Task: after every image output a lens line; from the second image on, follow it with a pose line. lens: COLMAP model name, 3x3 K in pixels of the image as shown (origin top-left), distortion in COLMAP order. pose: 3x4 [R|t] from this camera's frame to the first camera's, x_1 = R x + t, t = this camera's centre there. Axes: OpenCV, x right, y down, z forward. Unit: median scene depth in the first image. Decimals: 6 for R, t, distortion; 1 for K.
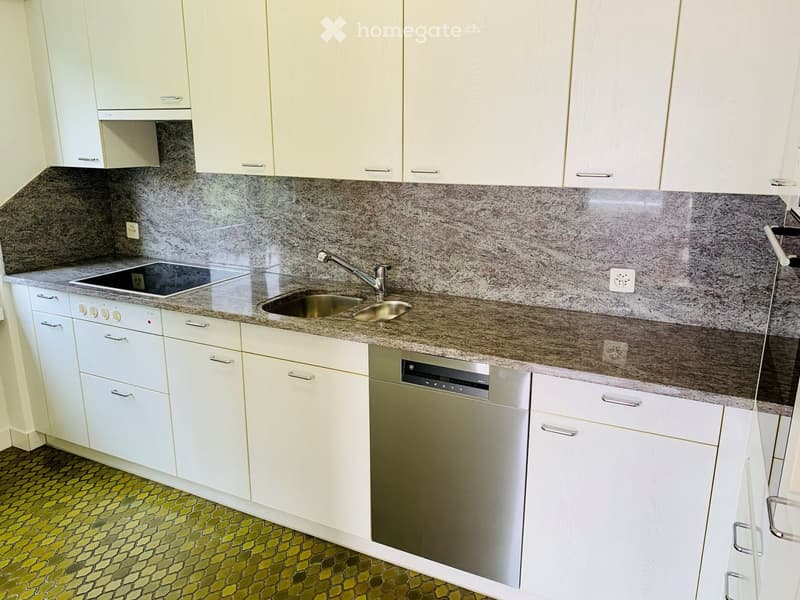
lens RADIAL K [[611.8, 0, 400.0], [0, 611.8, 300.0], [0, 0, 1]] dist [0.029260, -0.113462]
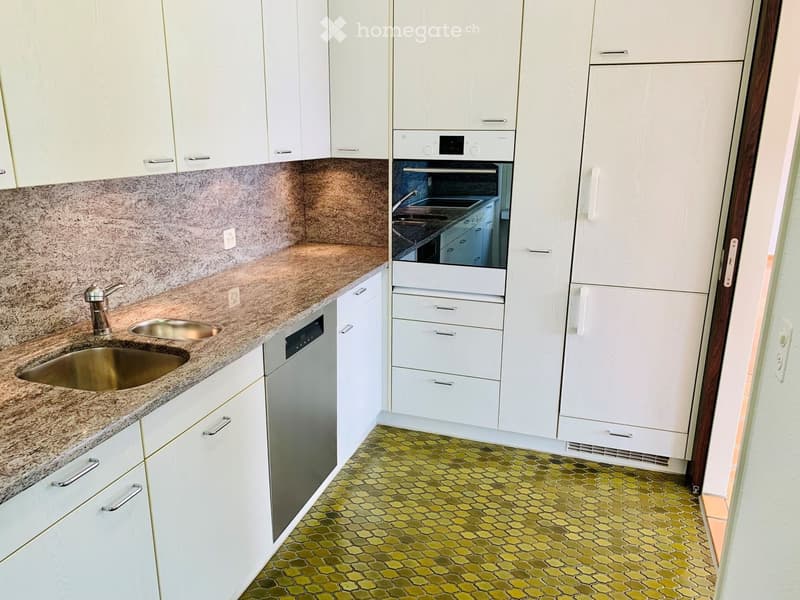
lens RADIAL K [[611.8, 0, 400.0], [0, 611.8, 300.0], [0, 0, 1]] dist [0.029260, -0.113462]
pose [[-0.159206, -0.265360, 0.950914, -0.829035], [0.243076, 0.923011, 0.298270, -0.186631], [-0.956853, 0.278631, -0.082446, 0.736401]]
